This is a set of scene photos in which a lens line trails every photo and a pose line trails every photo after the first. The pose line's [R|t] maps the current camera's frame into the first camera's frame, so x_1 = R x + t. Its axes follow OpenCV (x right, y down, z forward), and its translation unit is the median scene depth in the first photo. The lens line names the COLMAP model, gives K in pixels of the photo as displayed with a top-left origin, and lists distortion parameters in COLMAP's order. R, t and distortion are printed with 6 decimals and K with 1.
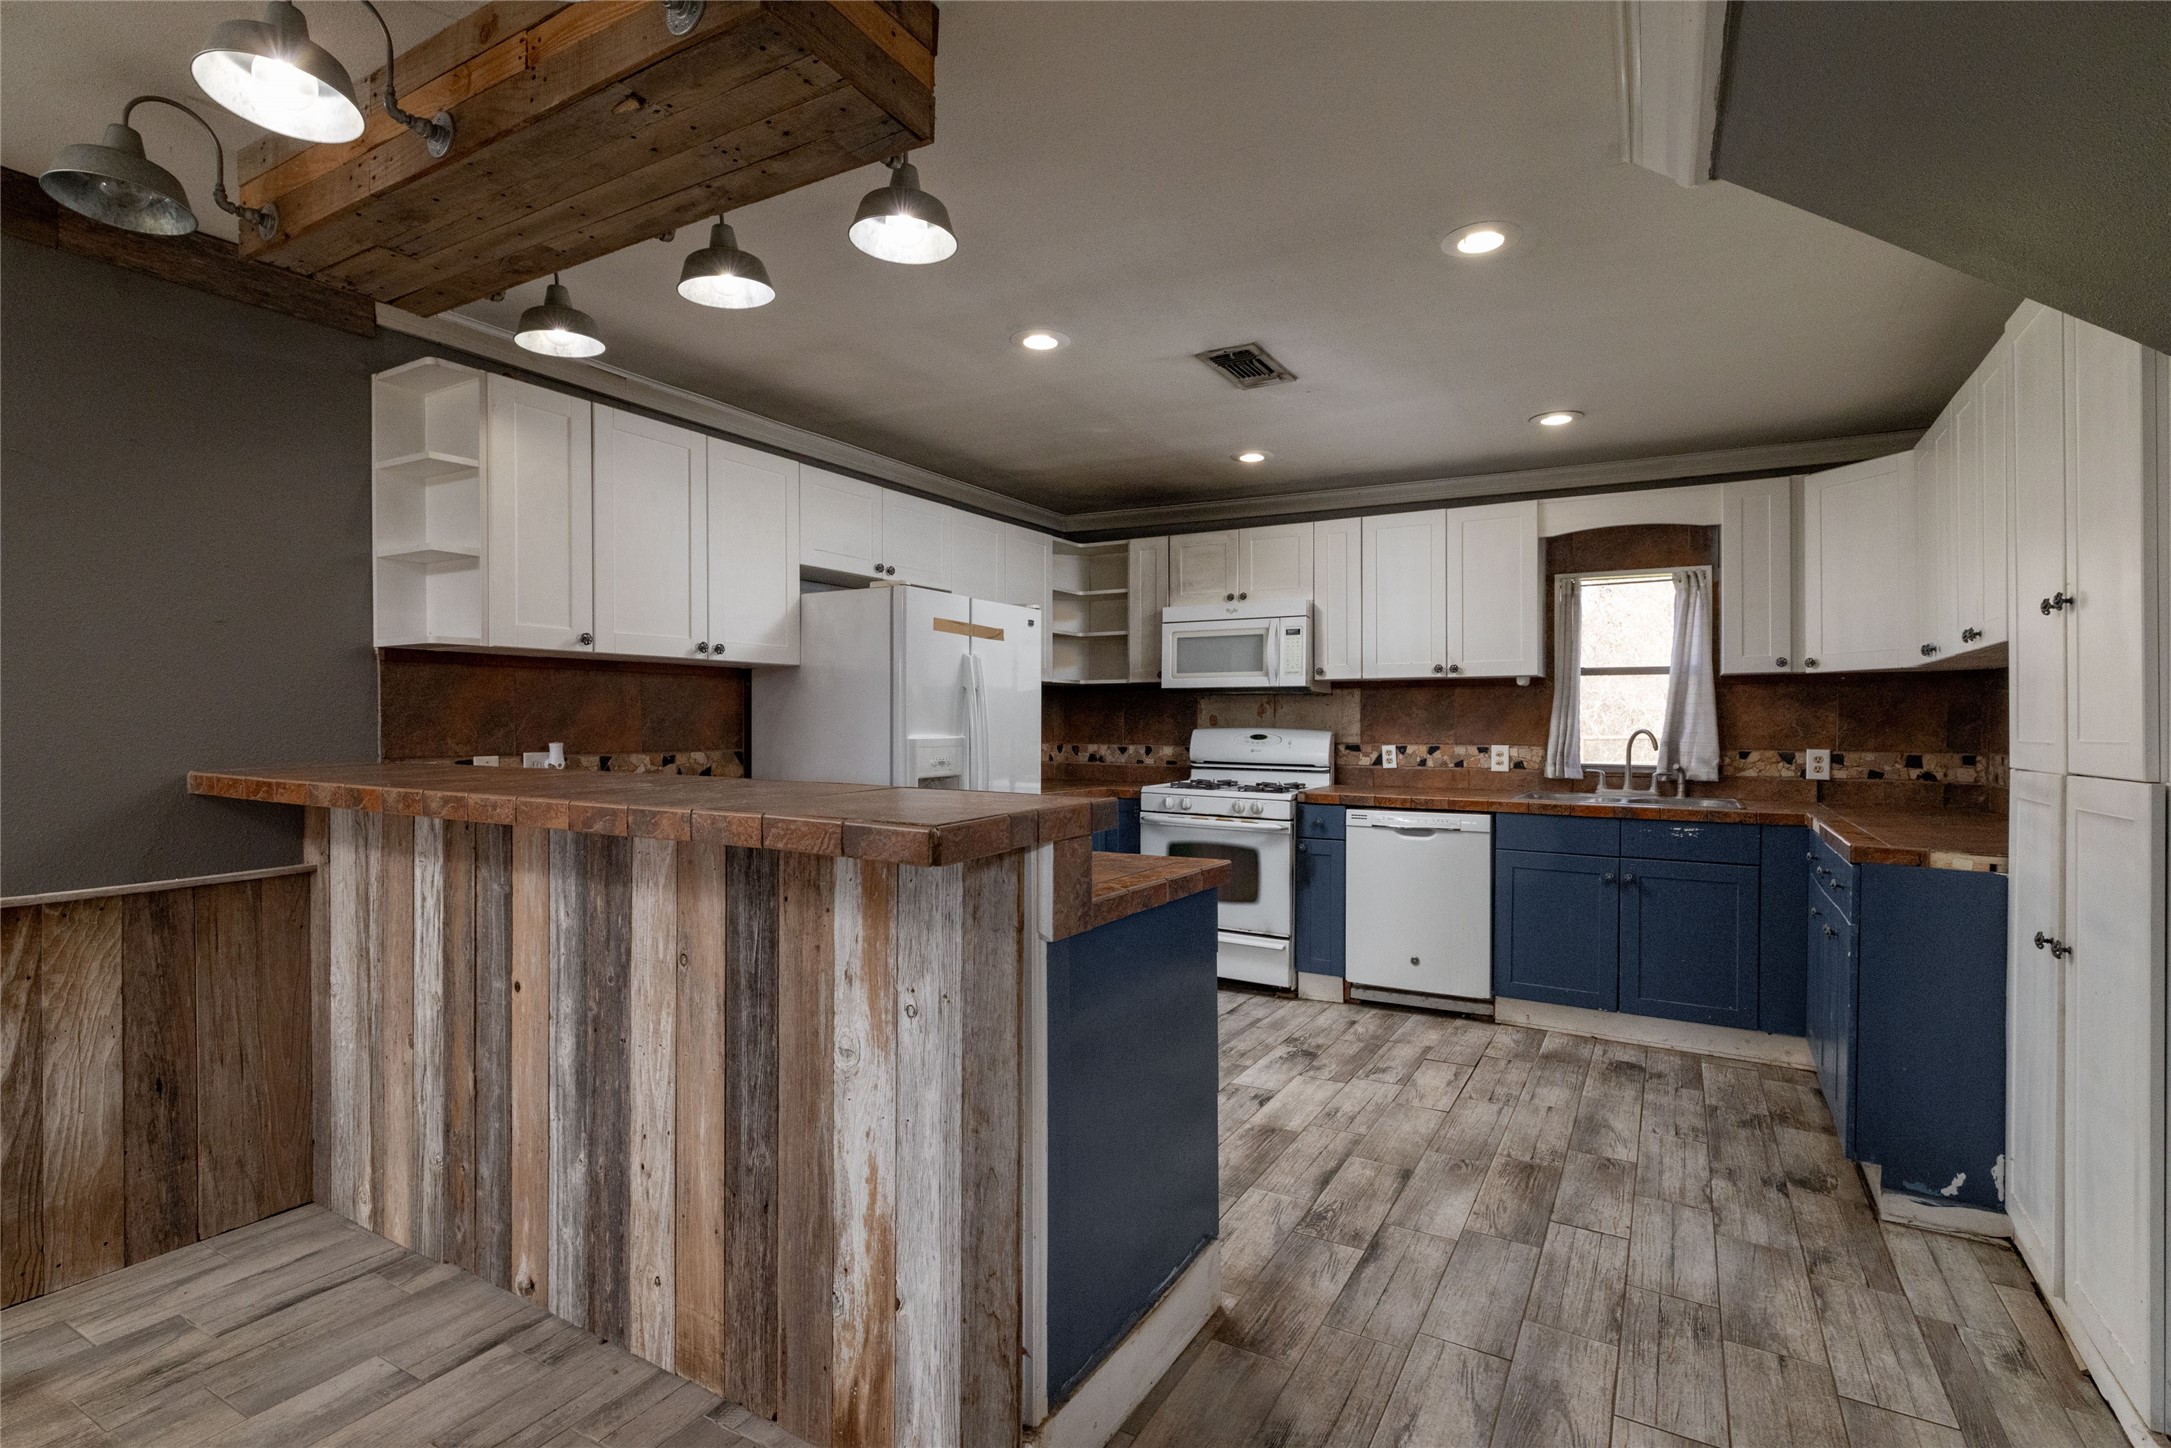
lens RADIAL K [[1031.8, 0, 1085.0], [0, 1031.8, 725.6], [0, 0, 1]] dist [-0.000749, 0.001053]
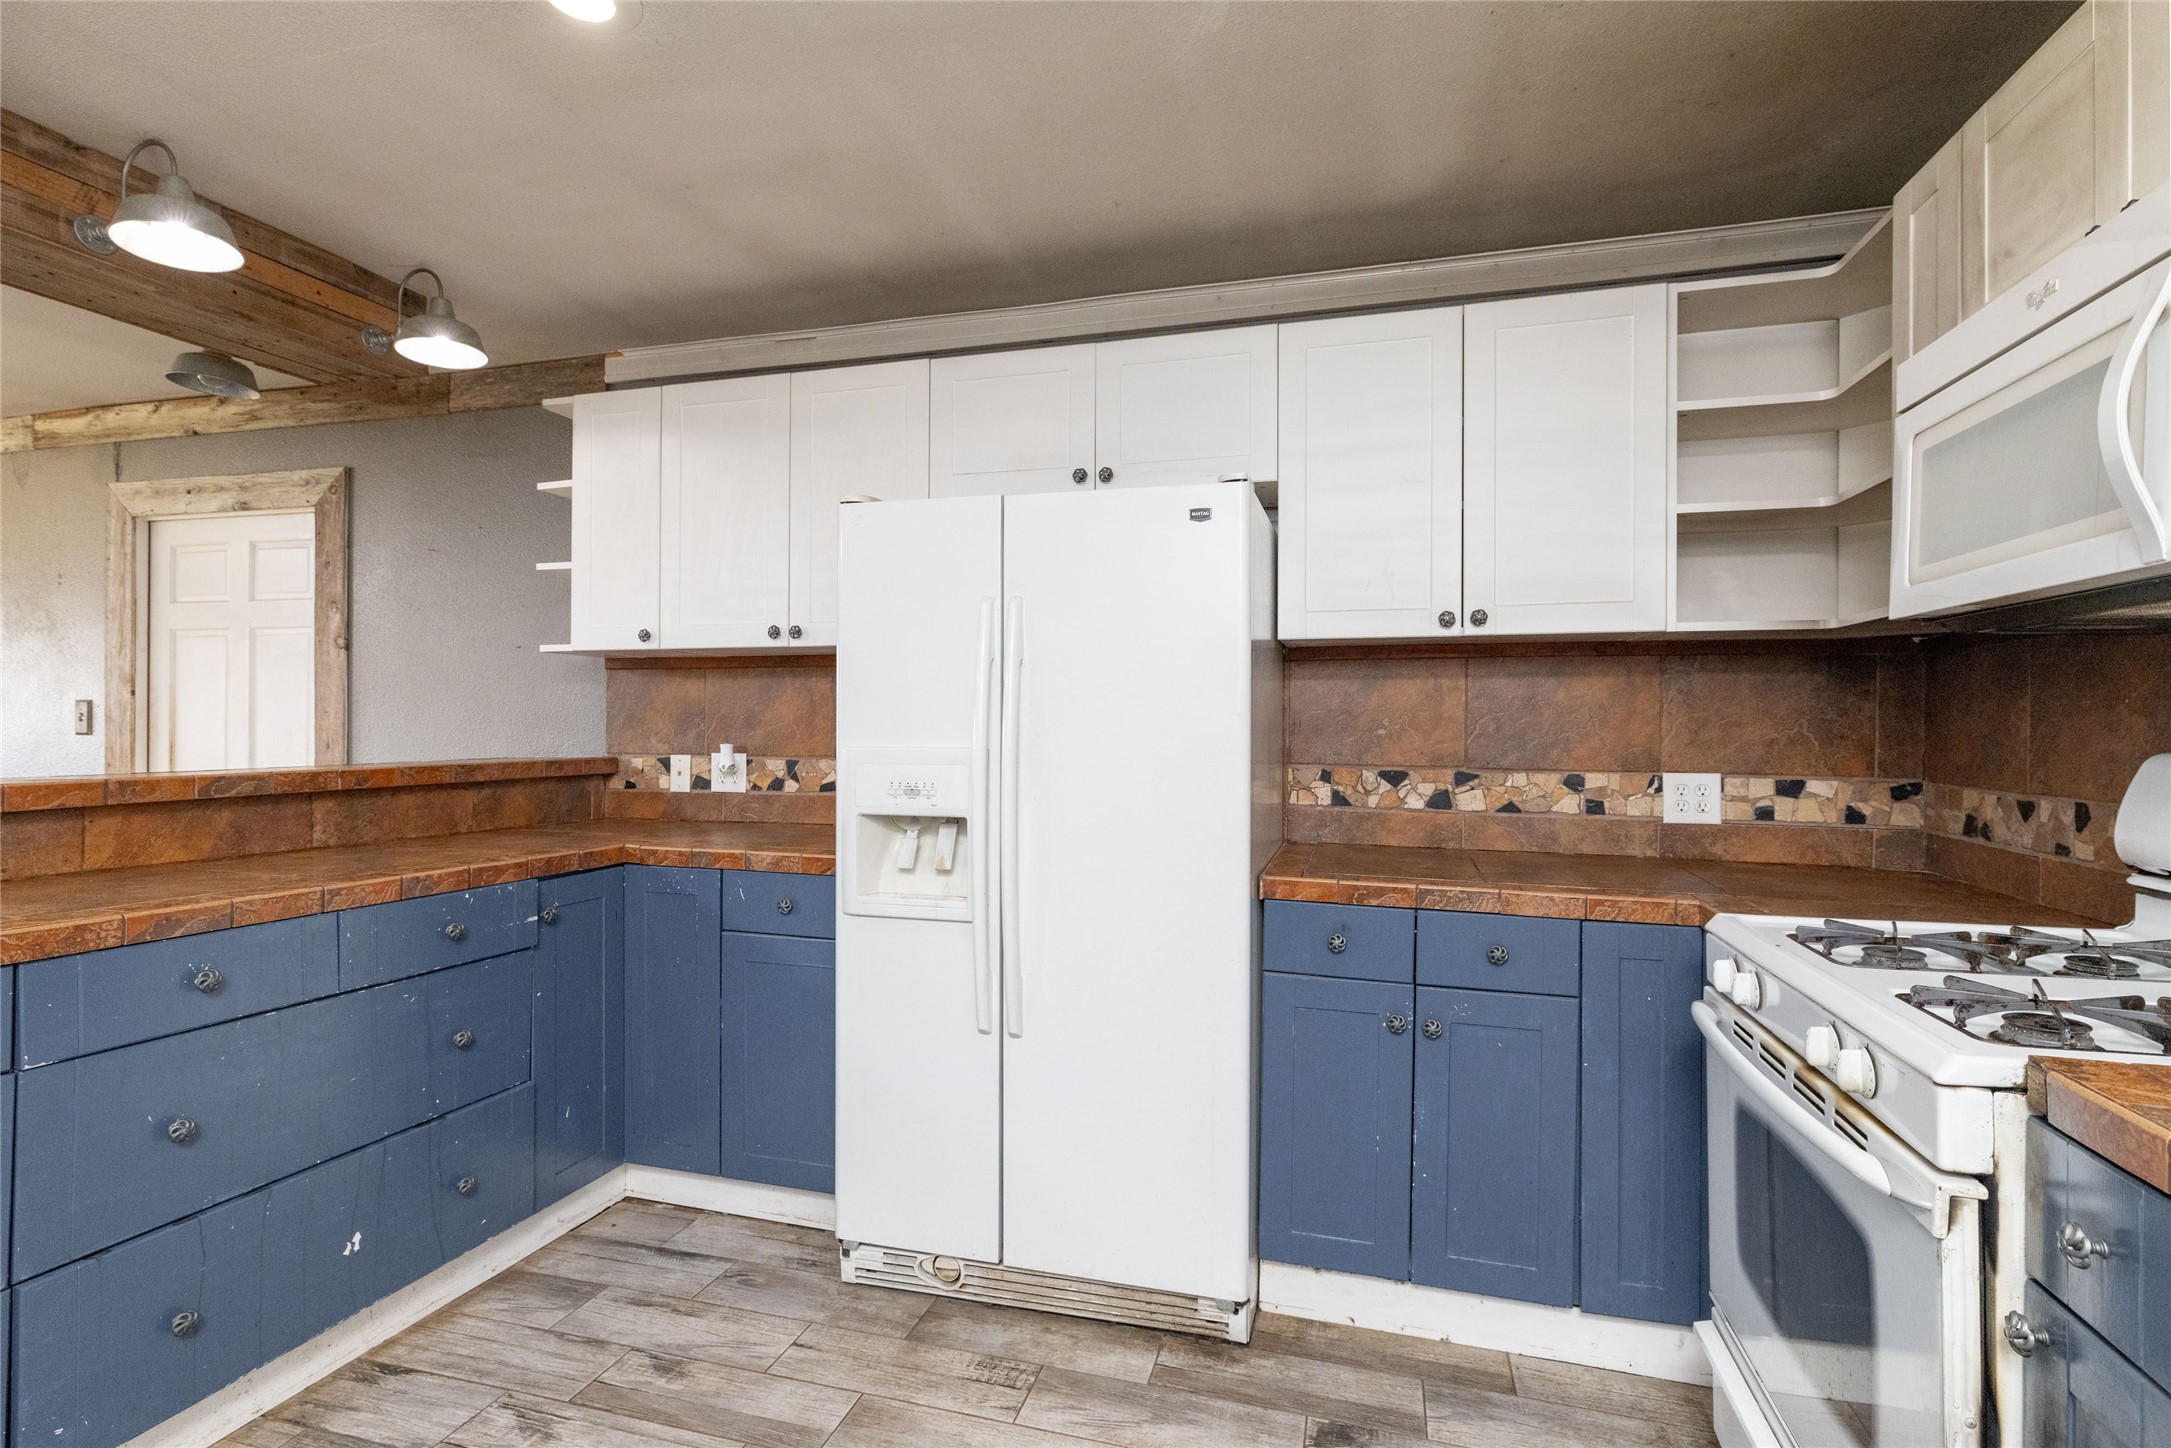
lens RADIAL K [[1031.8, 0, 1083.3], [0, 1031.8, 724.4], [0, 0, 1]] dist [-0.000749, 0.001053]
pose [[0.247825, -0.000742, -0.968805, 0.449646], [-0.009035, 0.999954, -0.003077, -0.001295], [0.968763, 0.009515, 0.247807, 0.948430]]
